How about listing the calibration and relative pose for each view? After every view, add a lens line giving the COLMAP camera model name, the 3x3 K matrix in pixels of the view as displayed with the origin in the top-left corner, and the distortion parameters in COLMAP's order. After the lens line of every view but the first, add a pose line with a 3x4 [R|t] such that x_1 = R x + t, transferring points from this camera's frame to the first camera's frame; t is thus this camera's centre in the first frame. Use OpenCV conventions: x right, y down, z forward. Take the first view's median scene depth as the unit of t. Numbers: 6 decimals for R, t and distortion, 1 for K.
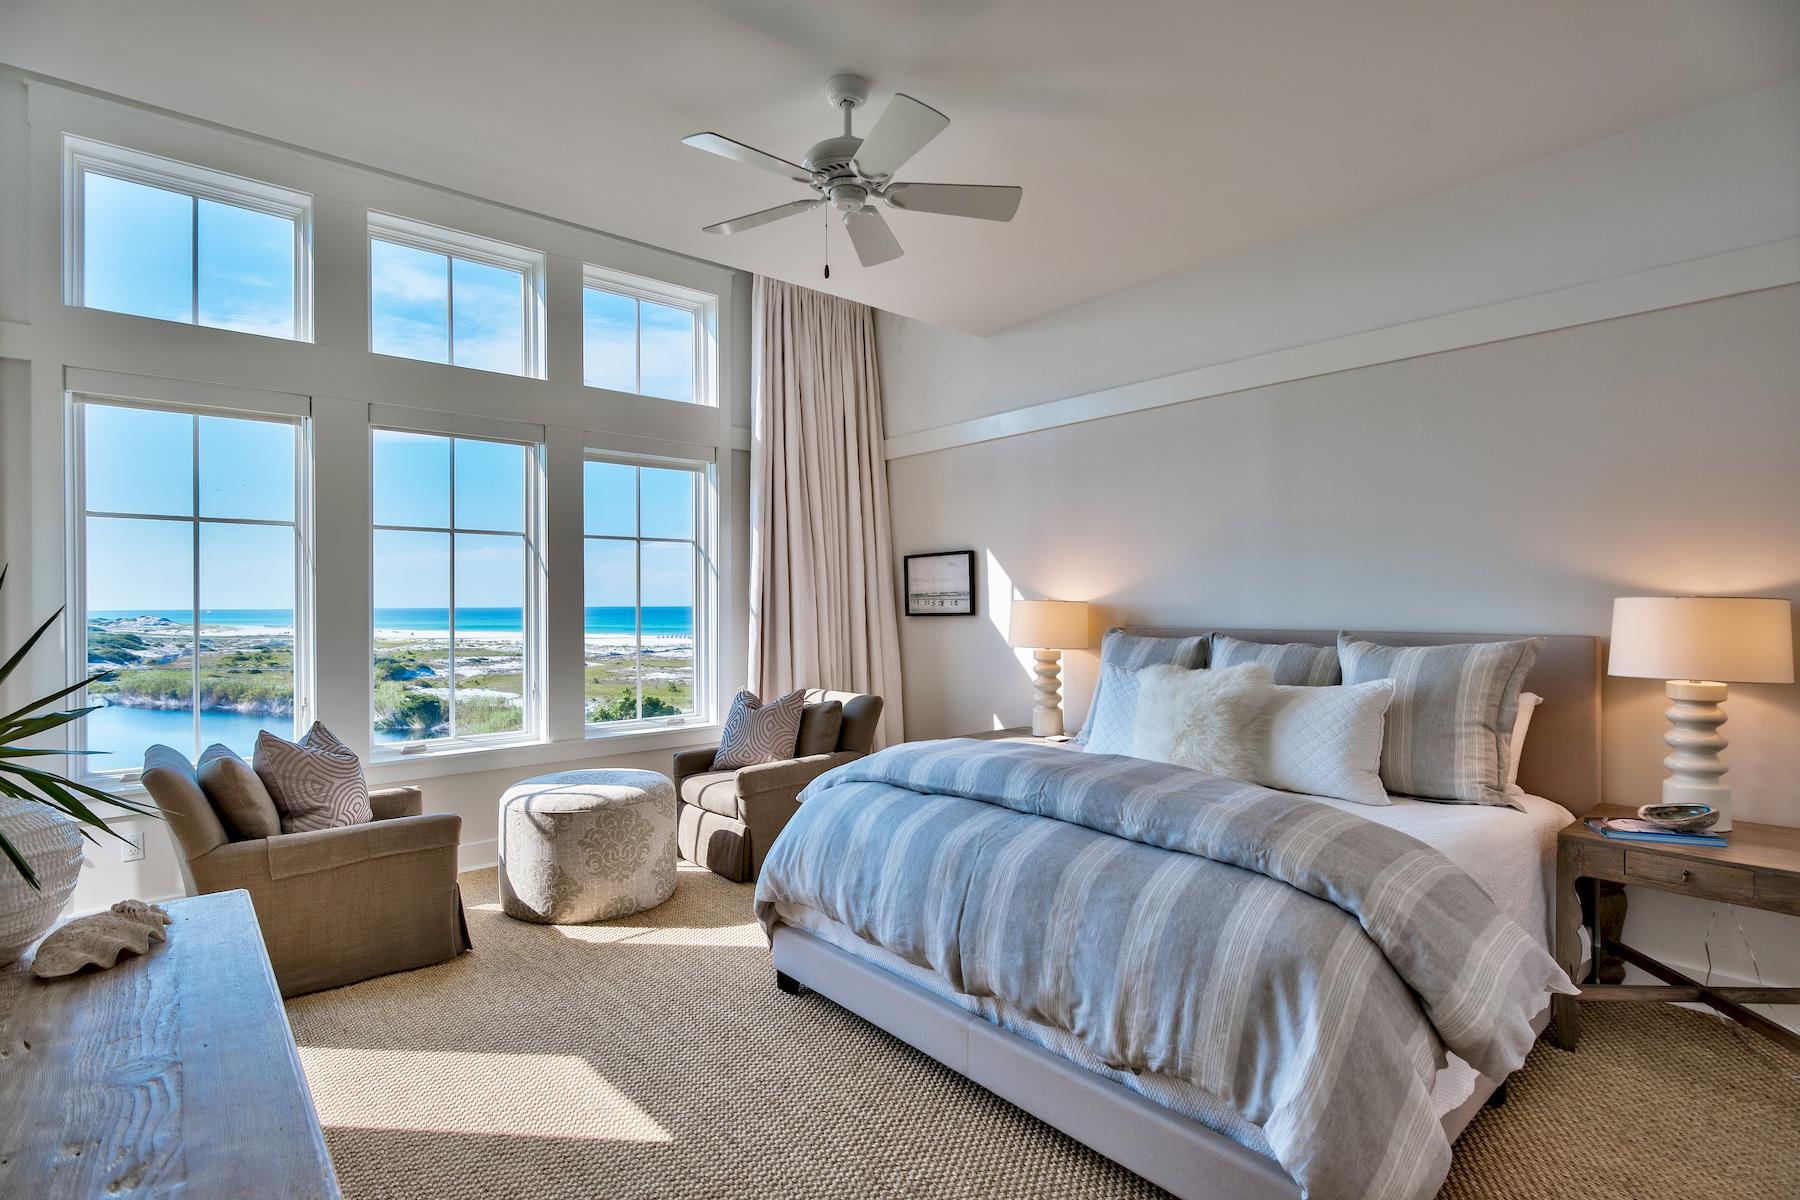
lens RADIAL K [[880.3, 0, 888.8], [0, 880.3, 600.9], [0, 0, 1]] dist [-0.001086, -0.000129]
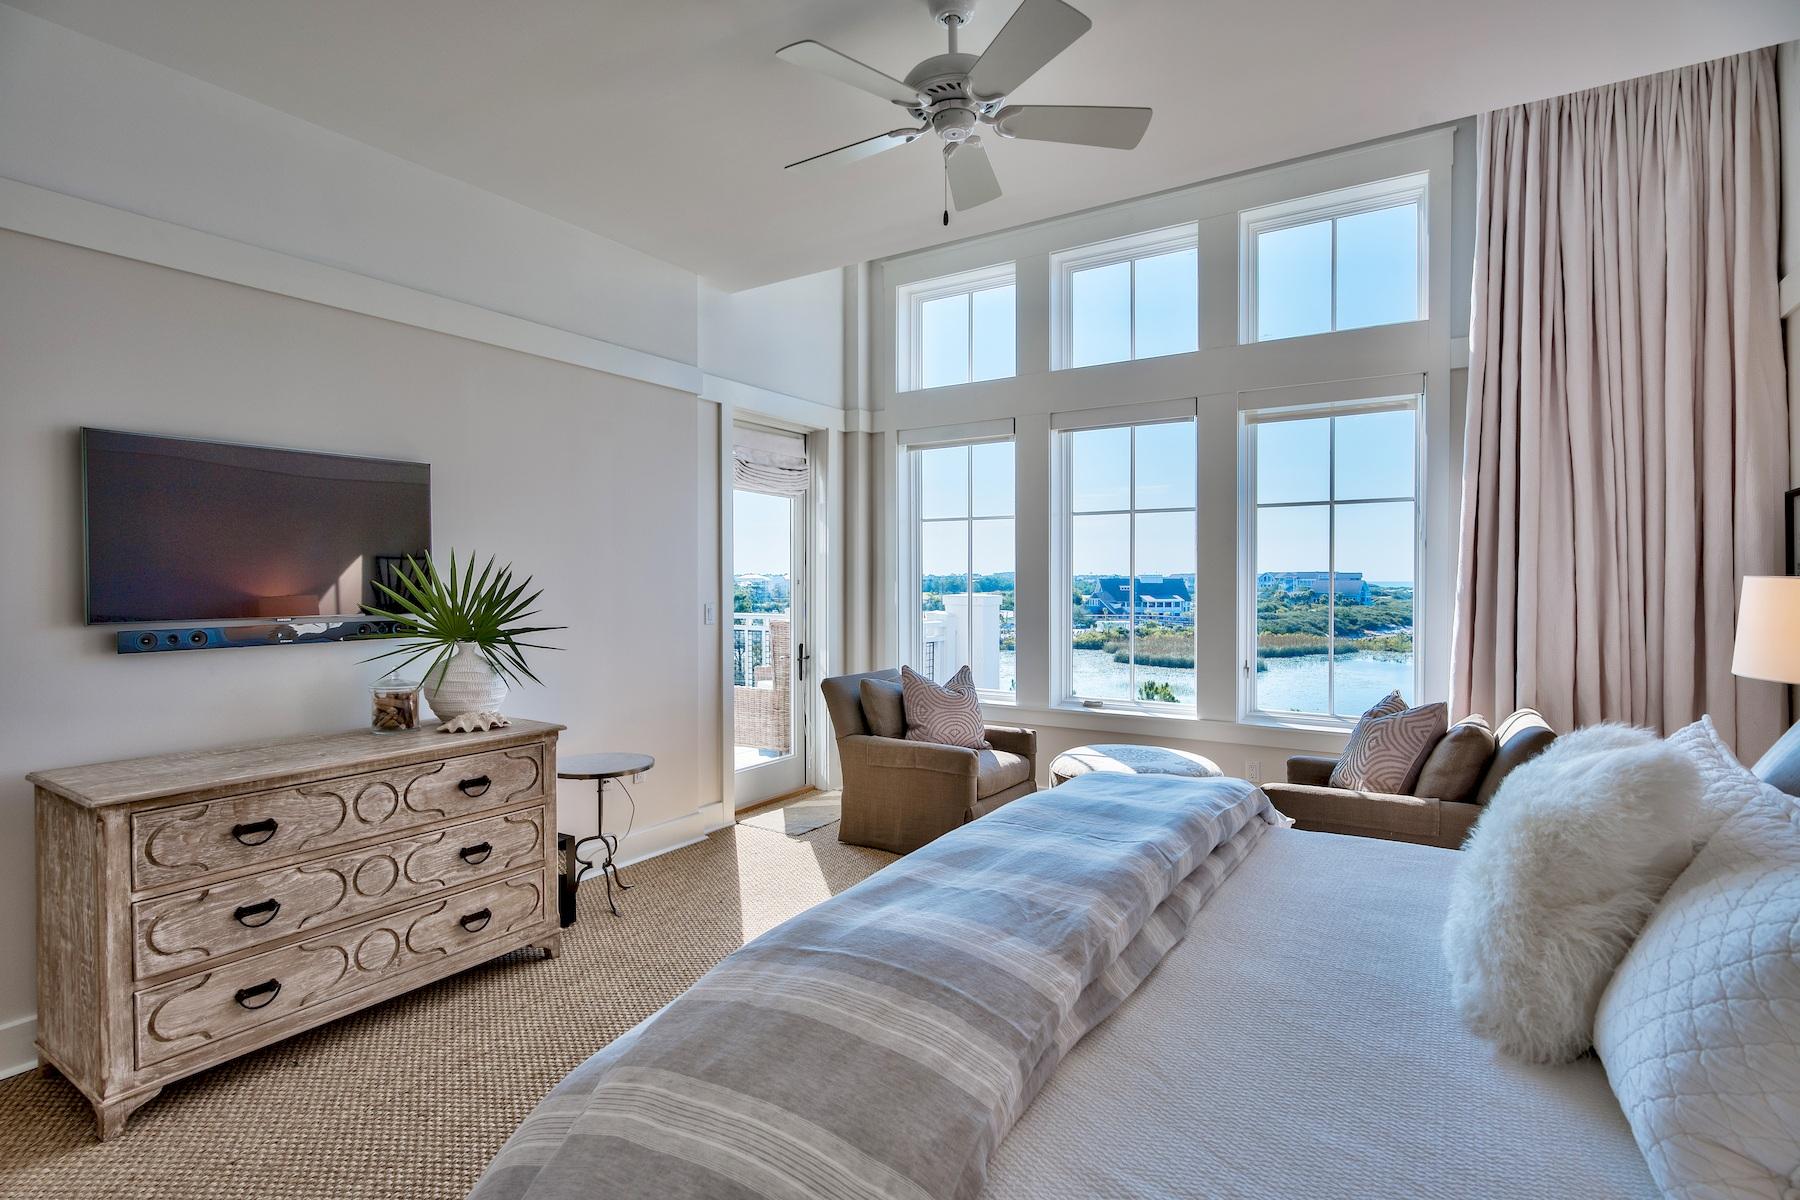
lens RADIAL K [[880.3, 0, 888.8], [0, 880.3, 600.9], [0, 0, 1]] dist [-0.001086, -0.000129]
pose [[0.279007, 0.029988, -0.959821, 0.446763], [0.000489, 0.999508, 0.031370, -0.003132], [0.960289, -0.009222, 0.278855, 0.382892]]
